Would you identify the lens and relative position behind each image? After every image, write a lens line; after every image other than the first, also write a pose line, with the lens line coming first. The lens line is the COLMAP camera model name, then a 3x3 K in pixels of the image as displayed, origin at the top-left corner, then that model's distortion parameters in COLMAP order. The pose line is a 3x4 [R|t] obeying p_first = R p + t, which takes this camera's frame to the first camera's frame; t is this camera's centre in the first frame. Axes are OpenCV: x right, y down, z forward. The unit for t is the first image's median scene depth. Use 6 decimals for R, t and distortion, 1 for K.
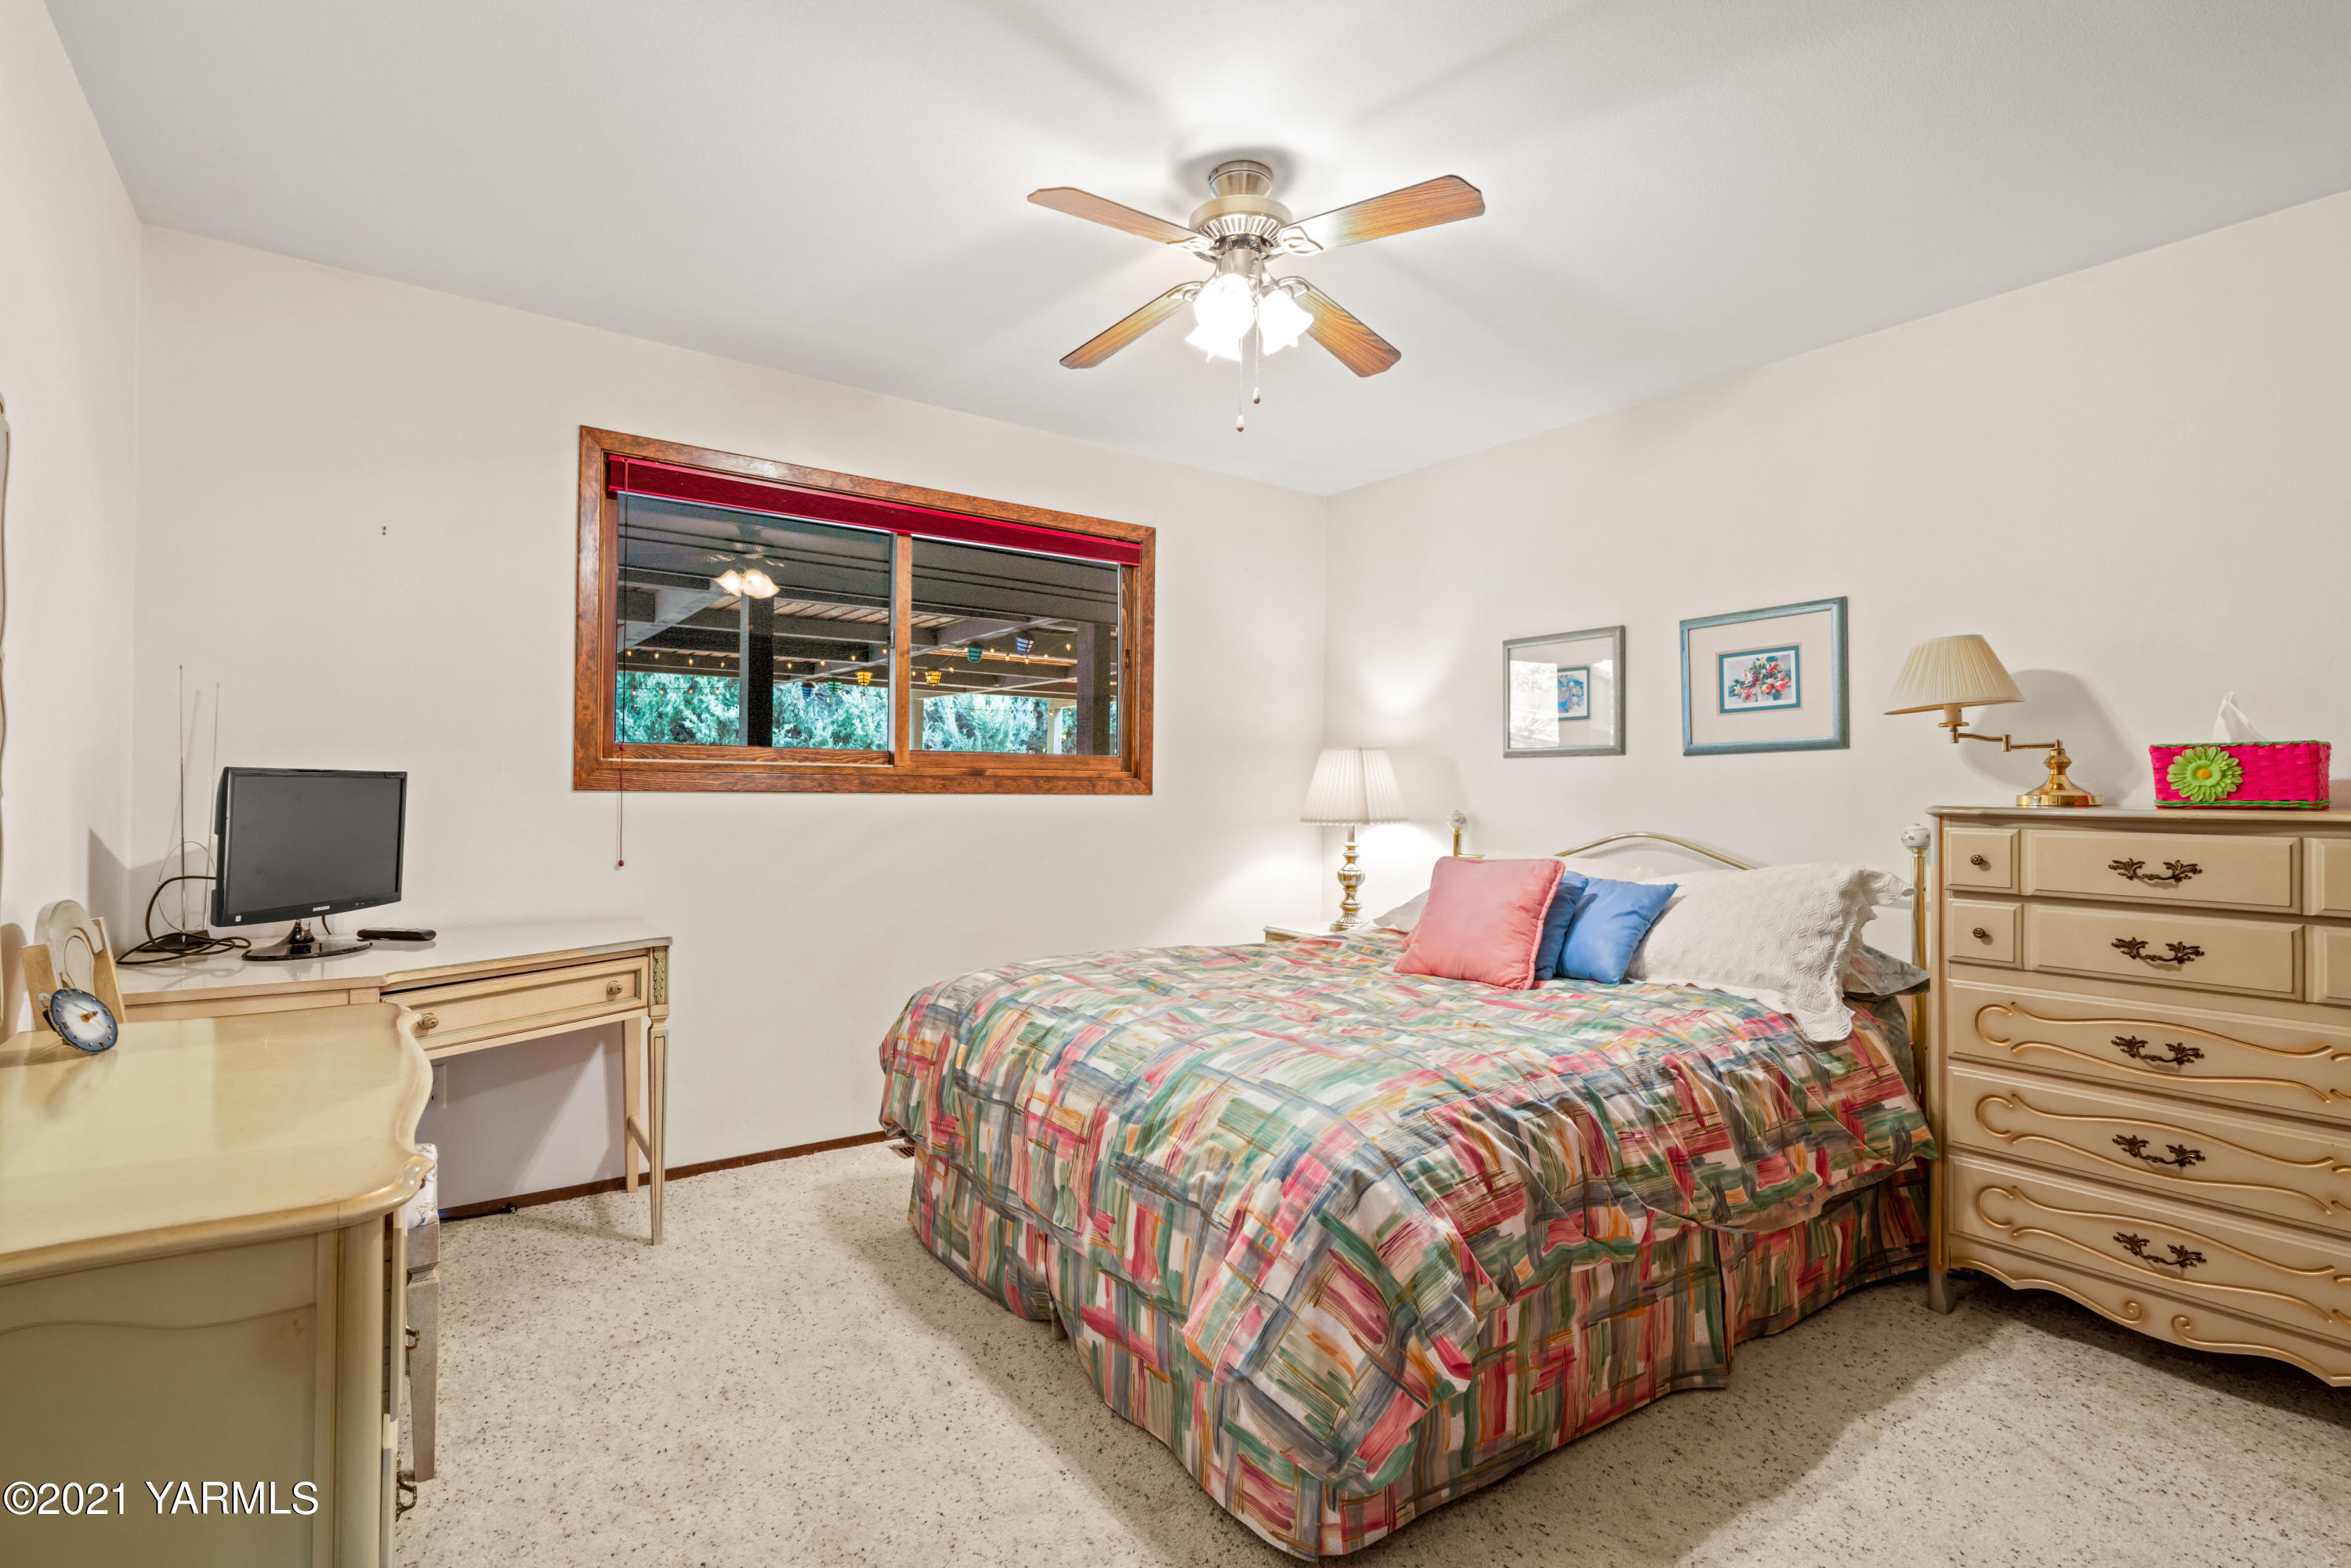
lens RADIAL K [[1061.1, 0, 1176.6], [0, 1061.1, 755.6], [0, 0, 1]] dist [-0.000159, 0.000034]
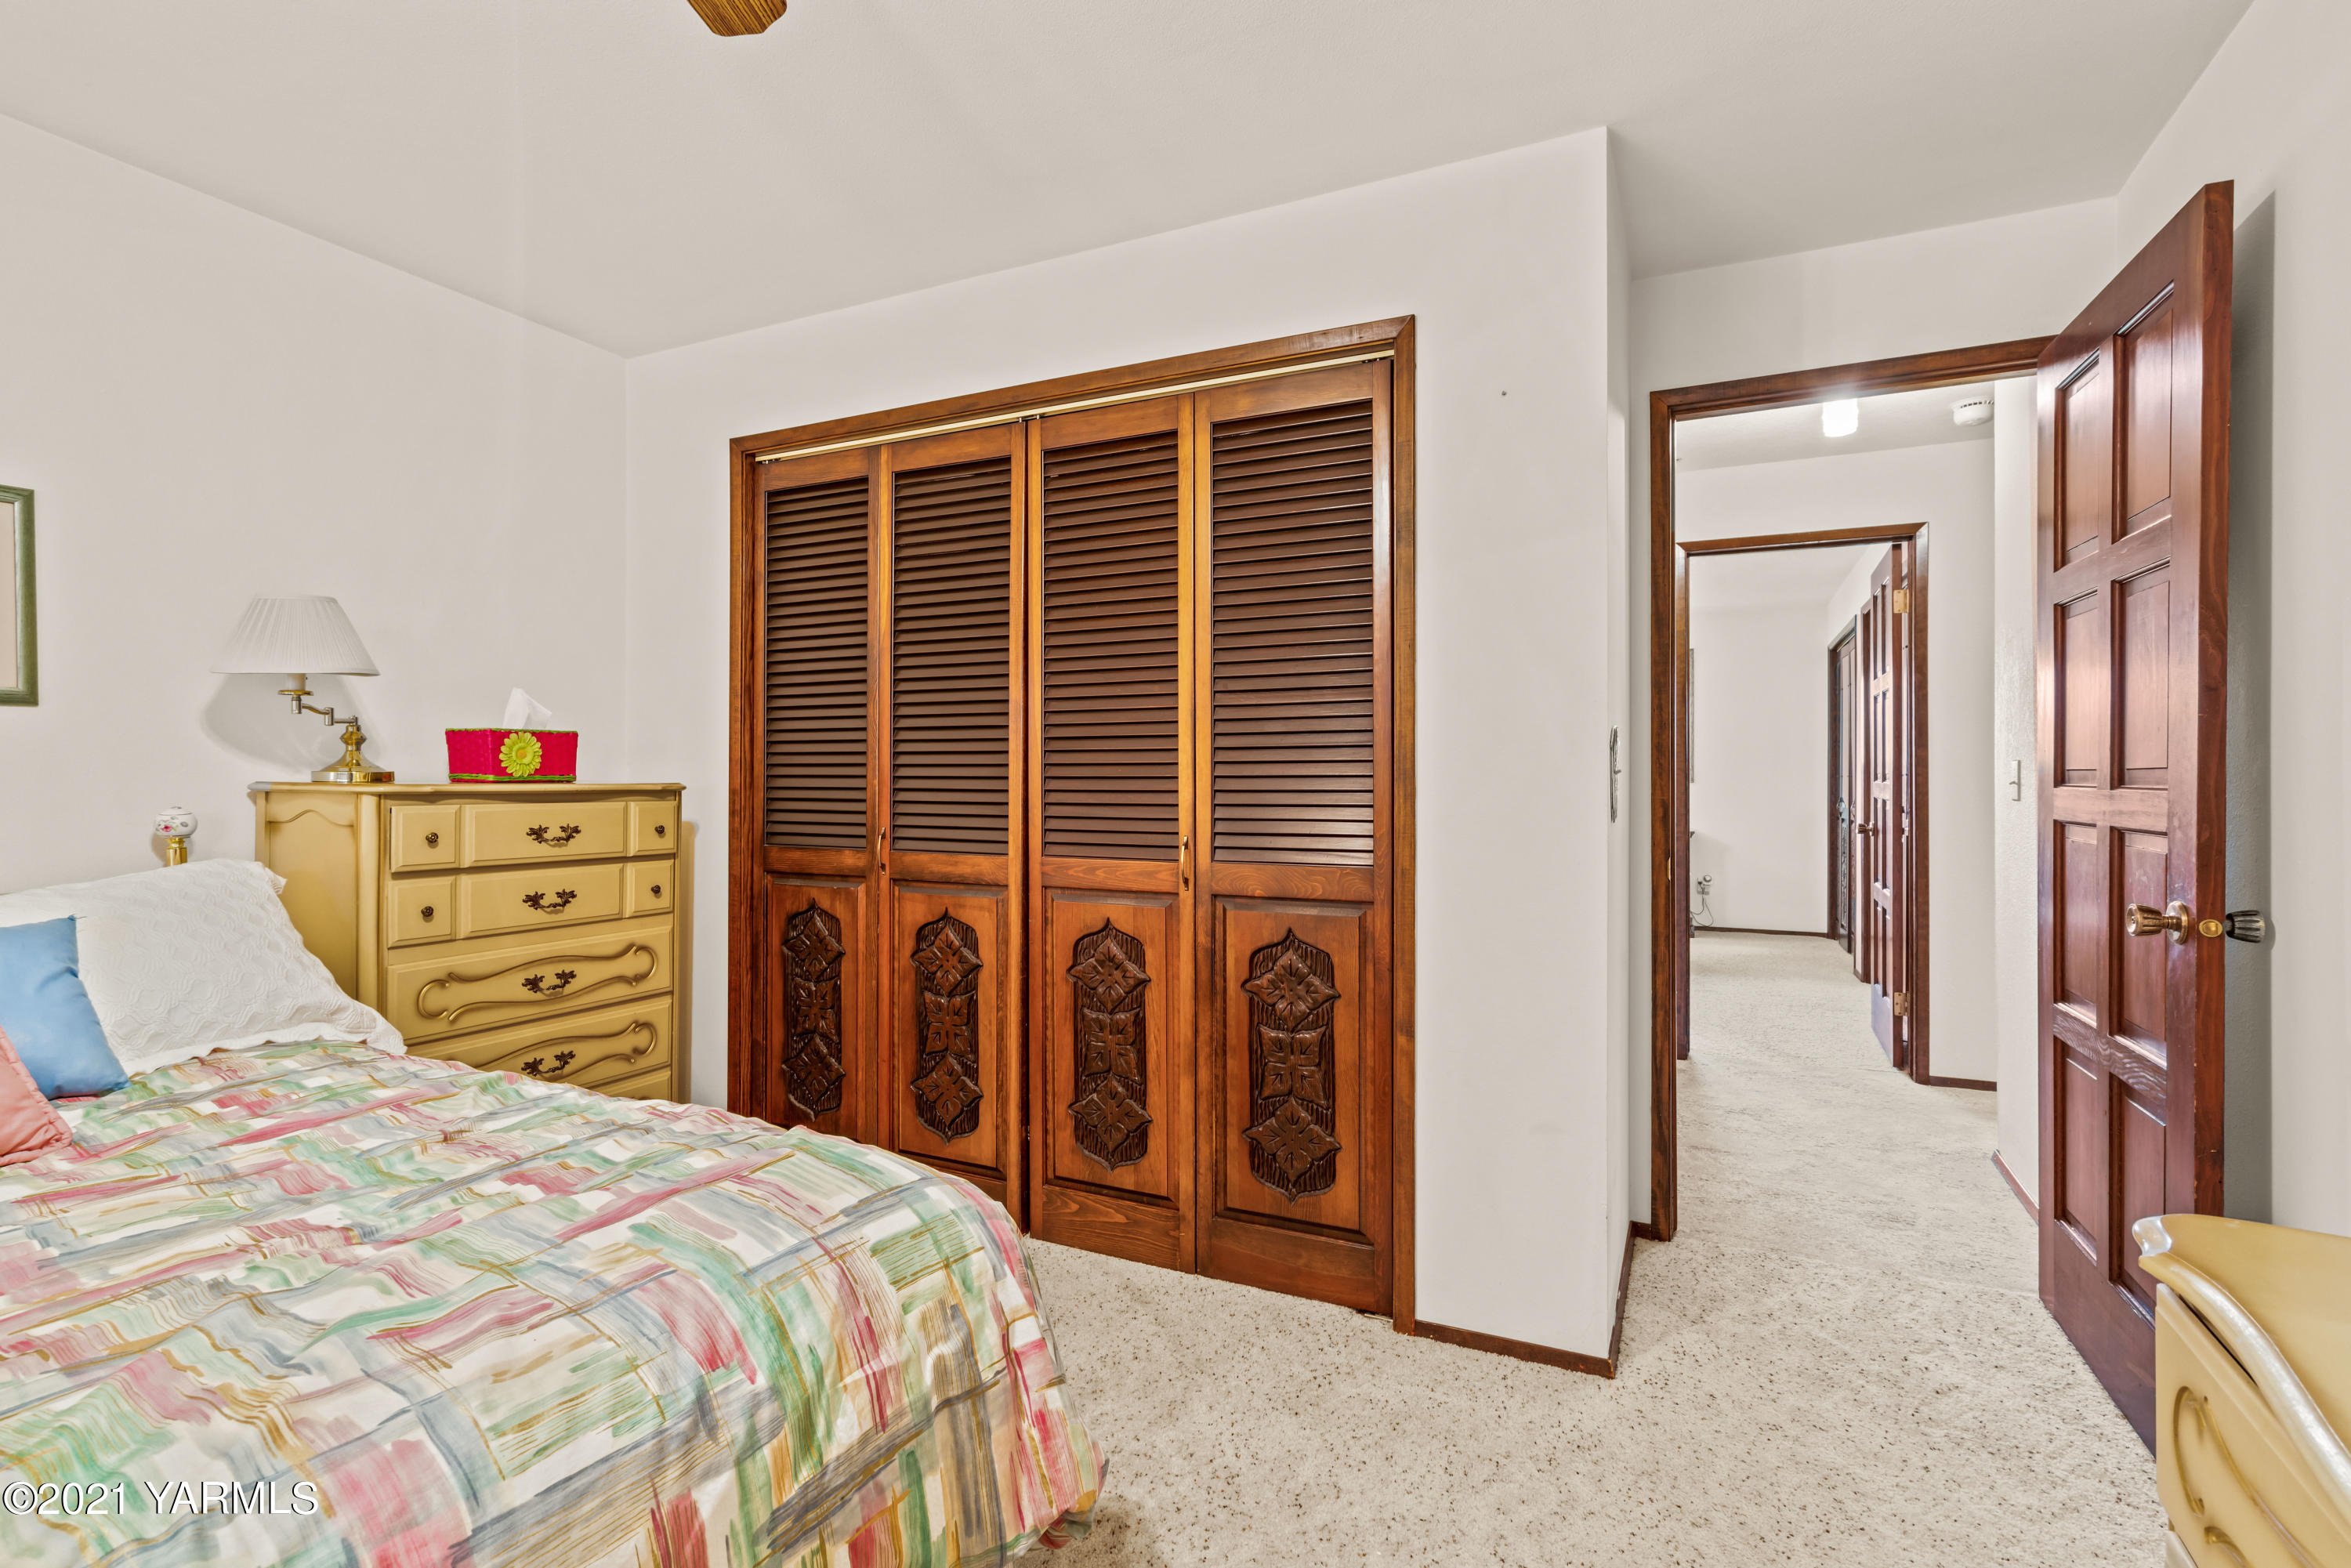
lens RADIAL K [[1061.1, 0, 1176.6], [0, 1061.1, 755.6], [0, 0, 1]] dist [-0.000159, 0.000034]
pose [[-0.428844, 0.005450, 0.903362, -0.476933], [-0.035928, 0.999088, -0.023083, 0.020820], [-0.902664, -0.042355, -0.428257, 0.864852]]
